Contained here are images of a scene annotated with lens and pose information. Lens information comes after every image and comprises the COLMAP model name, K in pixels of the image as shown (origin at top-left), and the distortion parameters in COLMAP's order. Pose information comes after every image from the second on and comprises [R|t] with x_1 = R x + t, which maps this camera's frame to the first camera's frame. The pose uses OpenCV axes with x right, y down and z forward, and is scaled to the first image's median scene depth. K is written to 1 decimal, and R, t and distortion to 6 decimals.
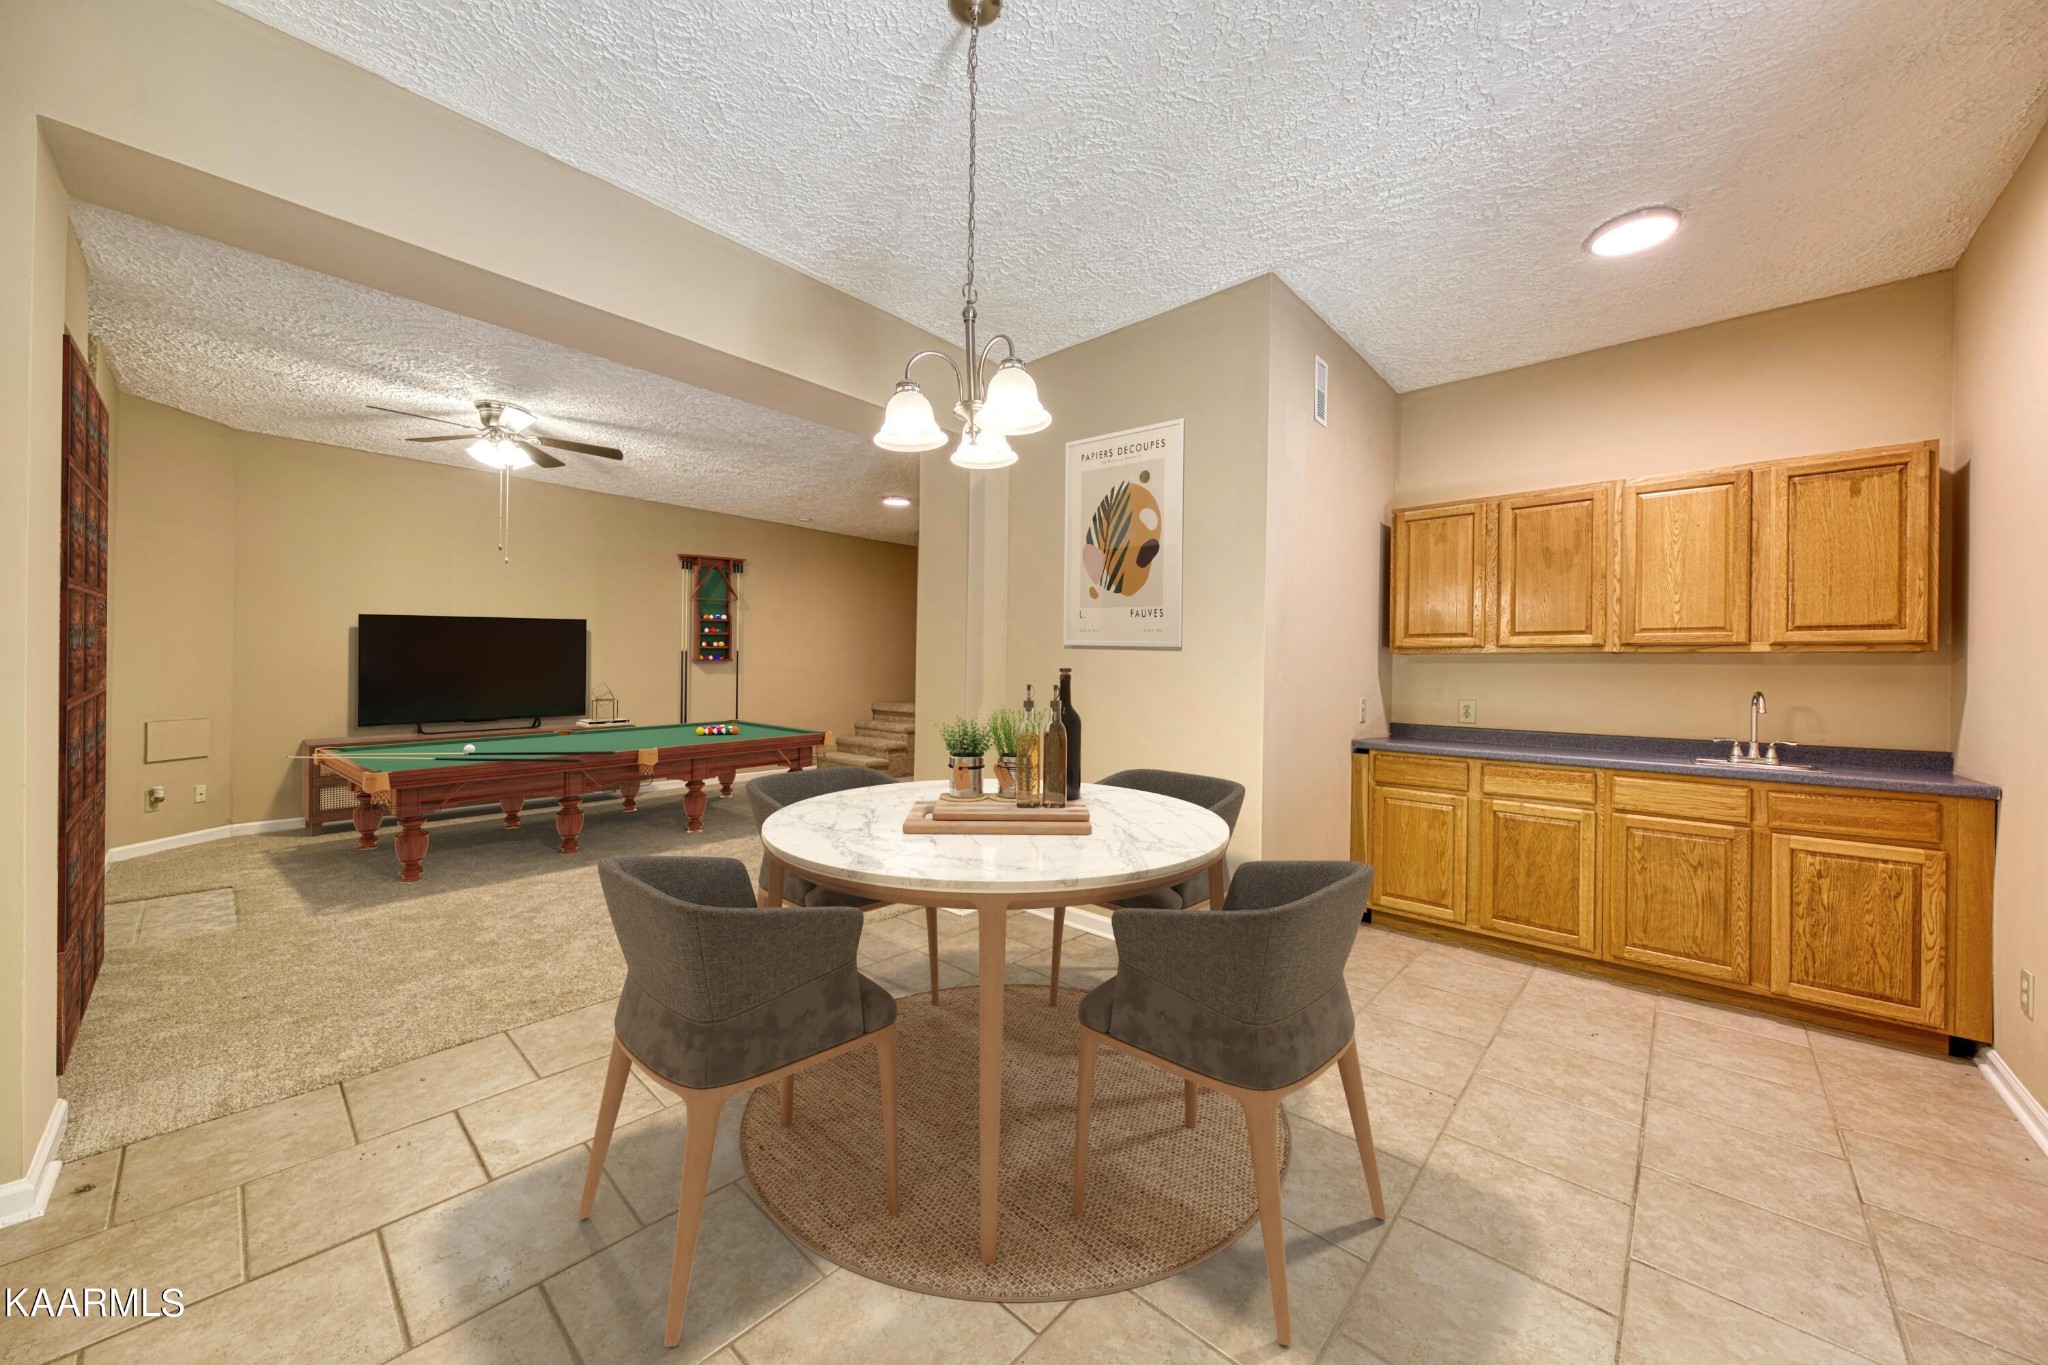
lens RADIAL K [[718.3, 0, 1020.0], [0, 718.3, 671.1], [0, 0, 1]] dist [0.001168, -0.000402]
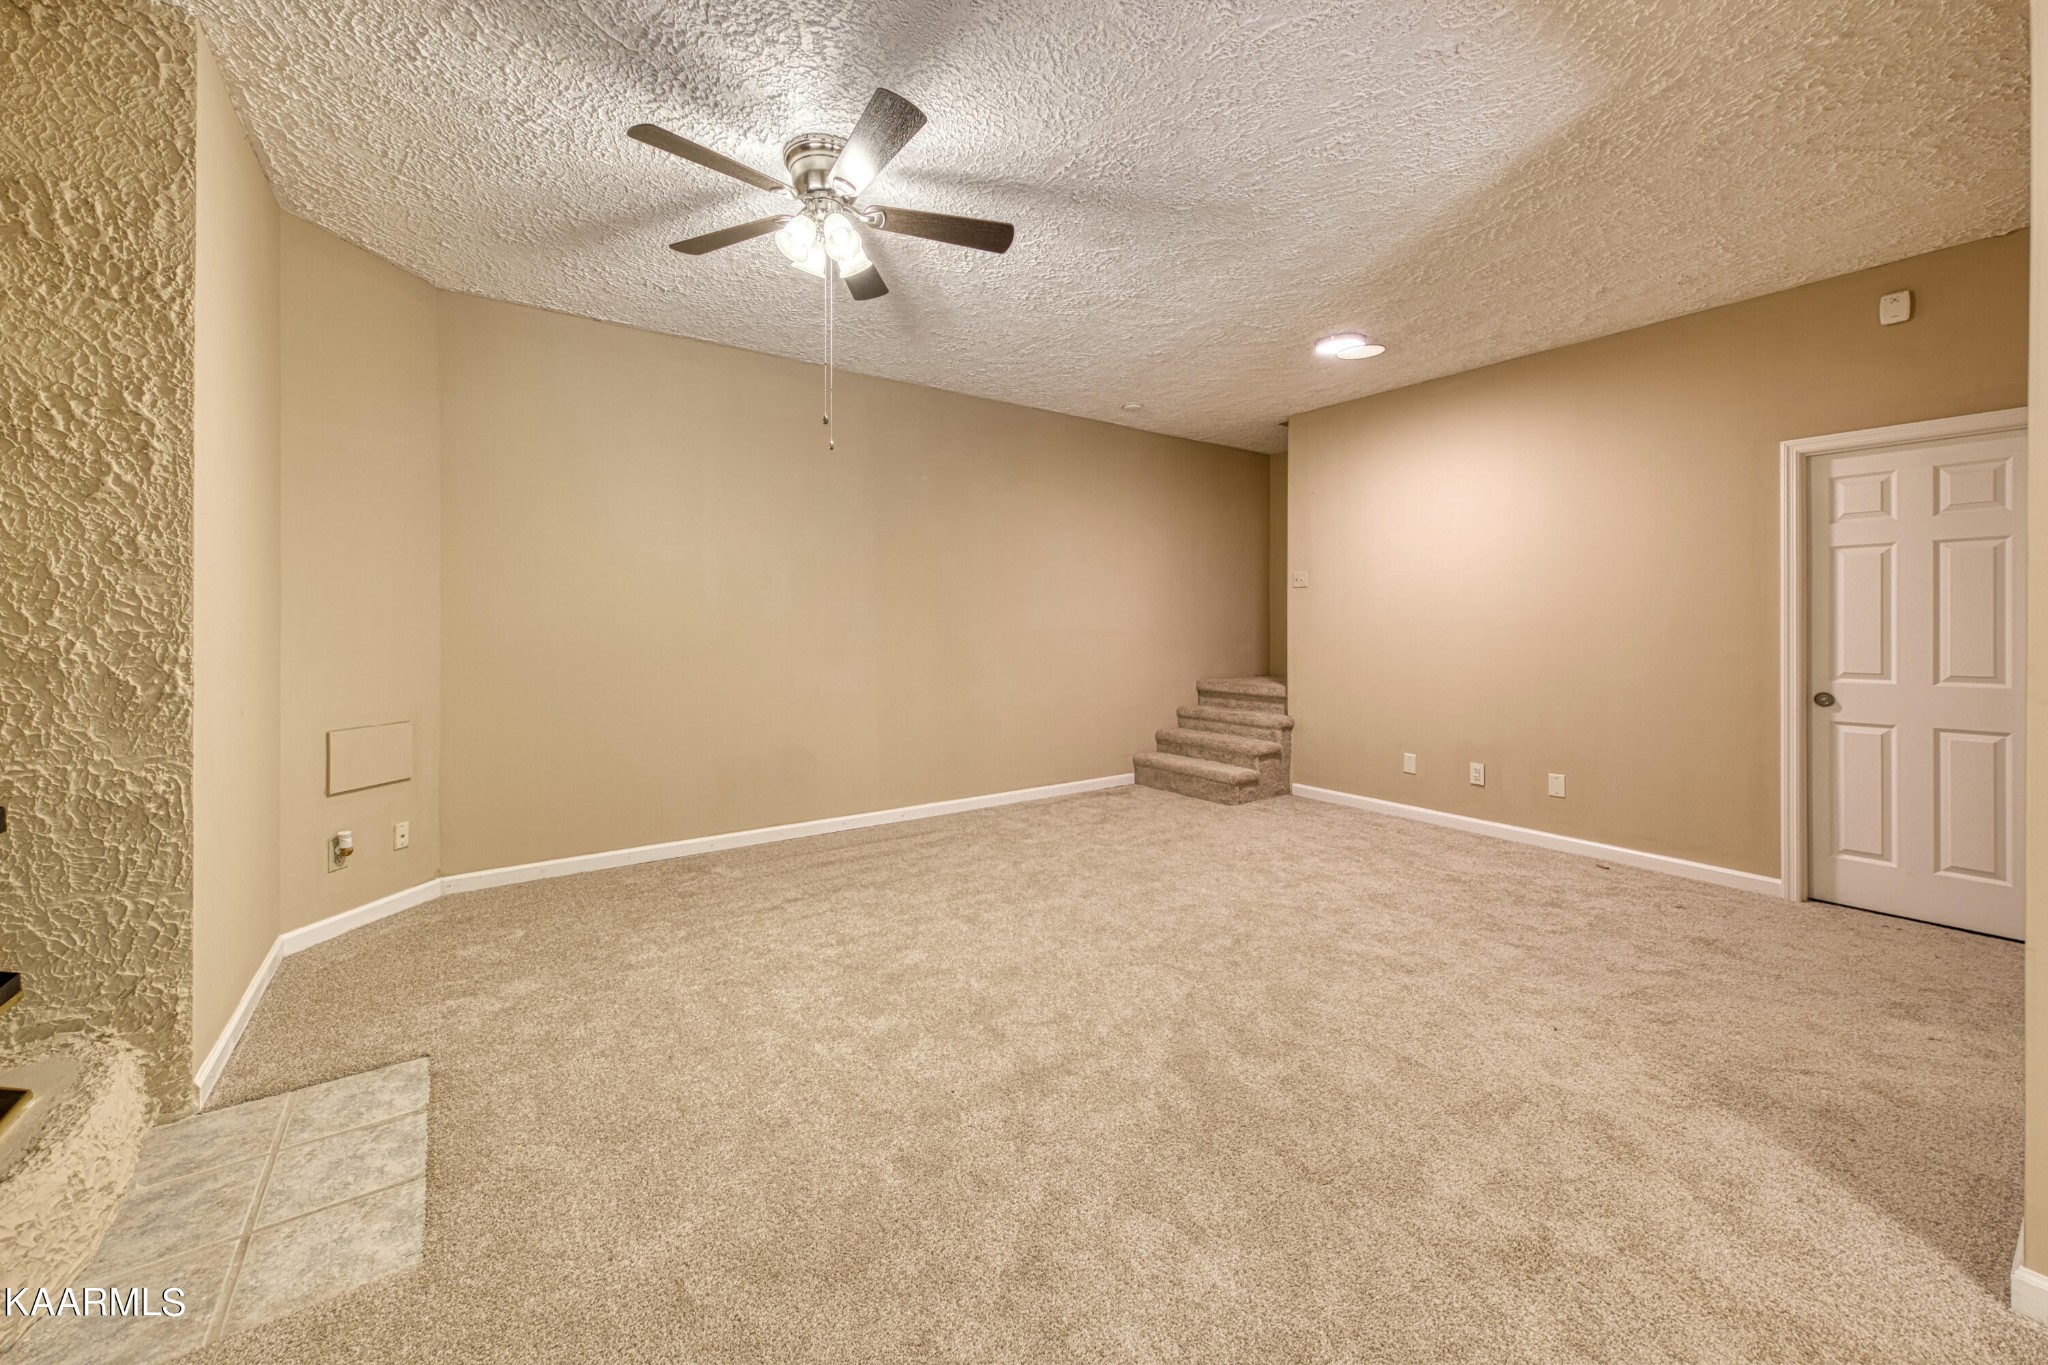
lens RADIAL K [[893.6, 0, 1024.0], [0, 893.6, 626.7], [0, 0, 1]] dist [0.001643, 0.000010]
pose [[0.963880, -0.013785, -0.265981, -0.198348], [0.012515, 0.999901, -0.006472, -0.003941], [0.266044, 0.002909, 0.963957, 0.193390]]
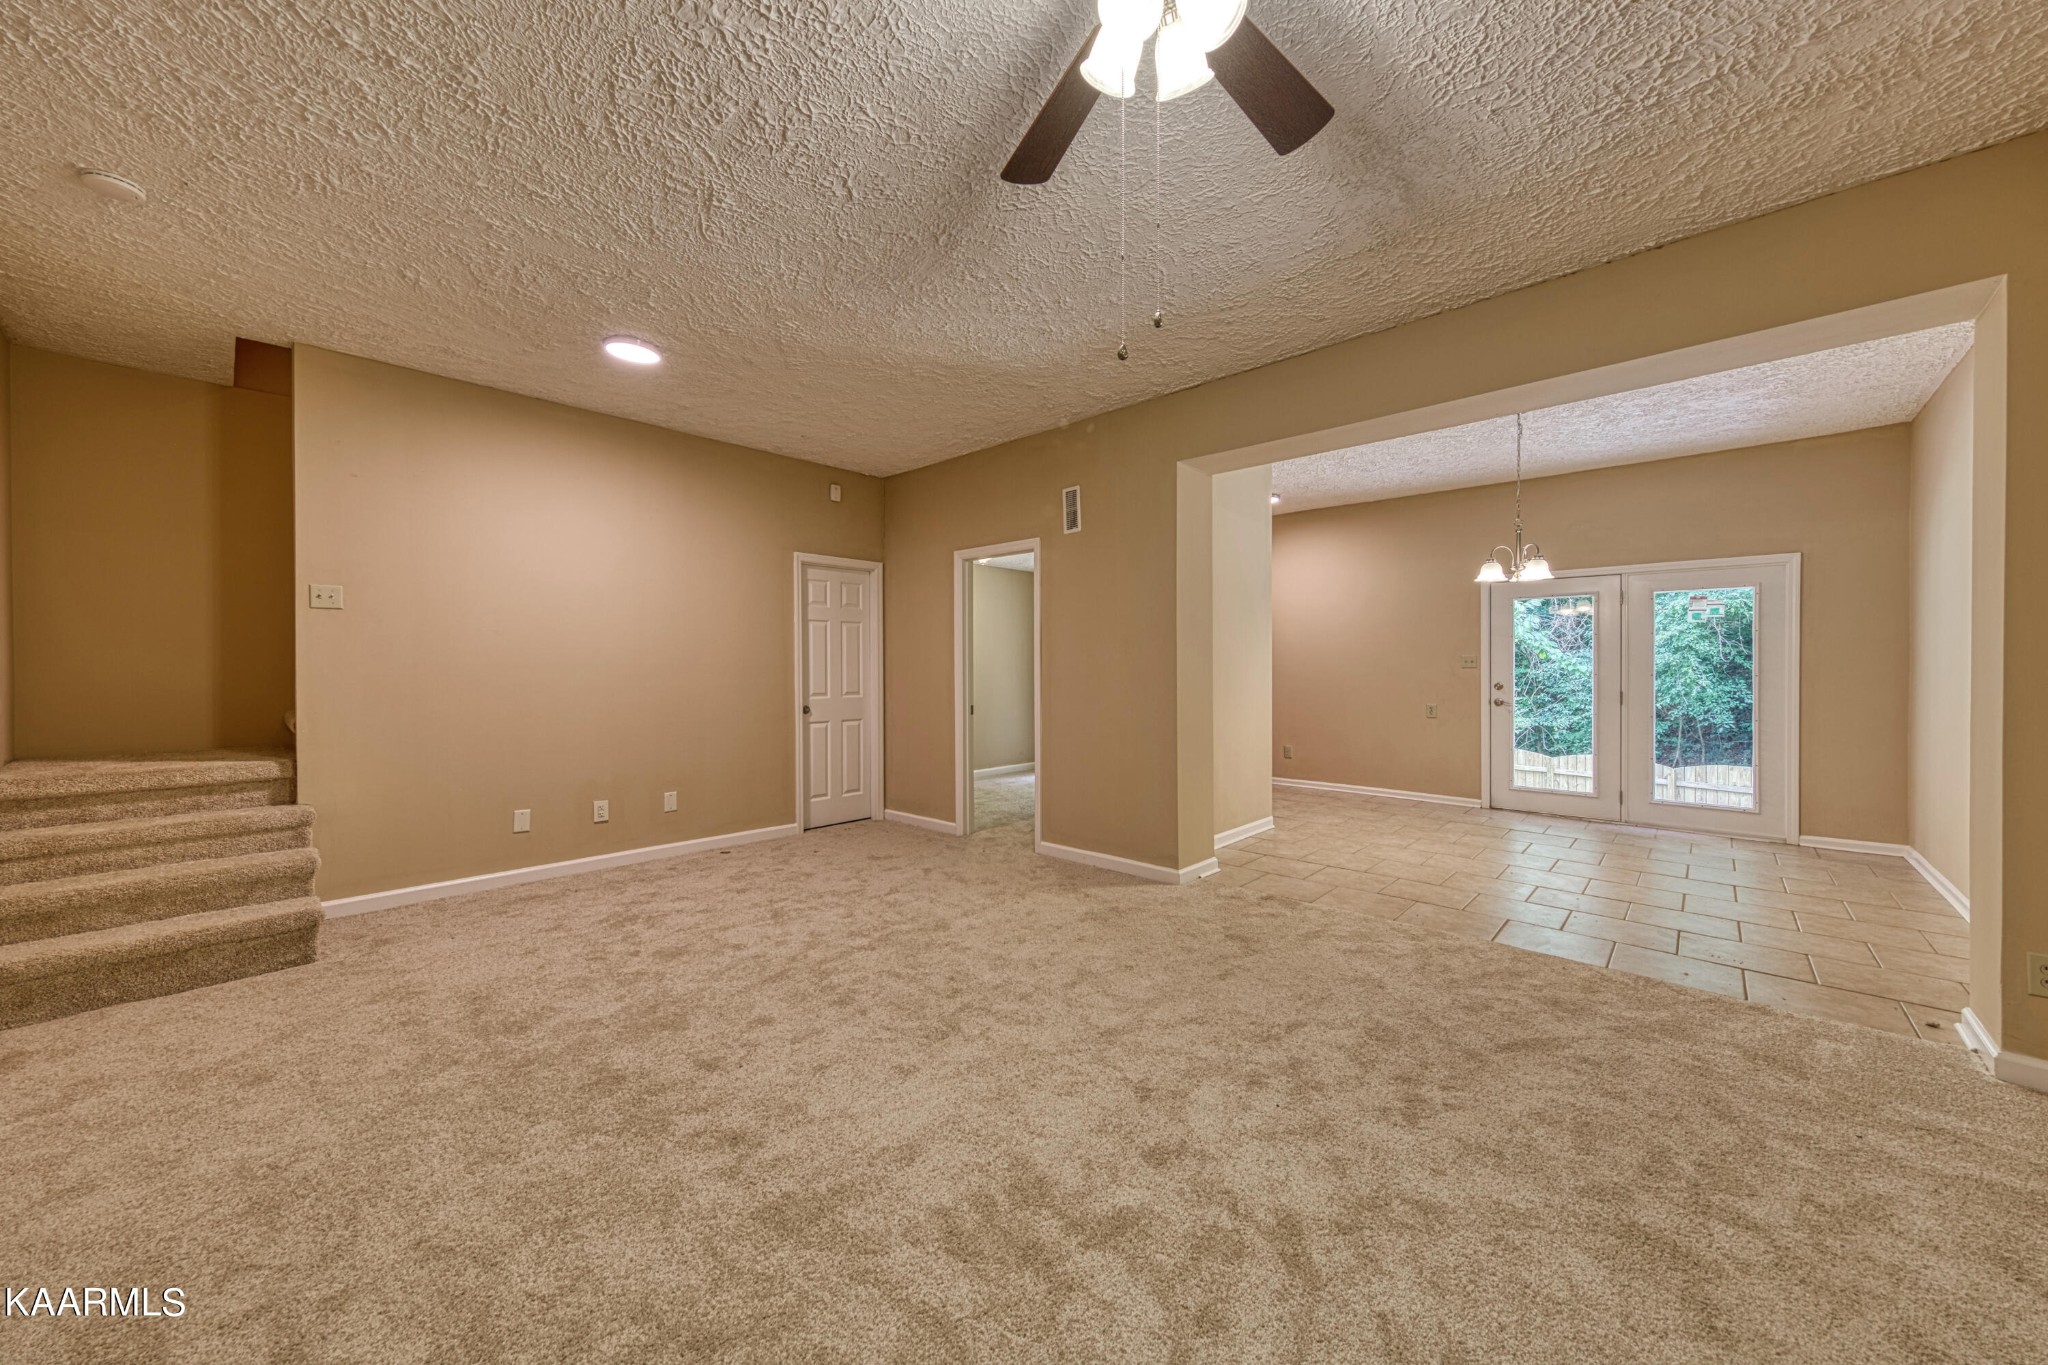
lens RADIAL K [[718.3, 0, 1020.0], [0, 718.3, 671.1], [0, 0, 1]] dist [0.001168, -0.000402]
pose [[0.014901, -0.020449, 0.999680, -0.731933], [0.003657, 0.999785, 0.020396, -0.012845], [-0.999882, 0.003352, 0.014973, 0.746107]]
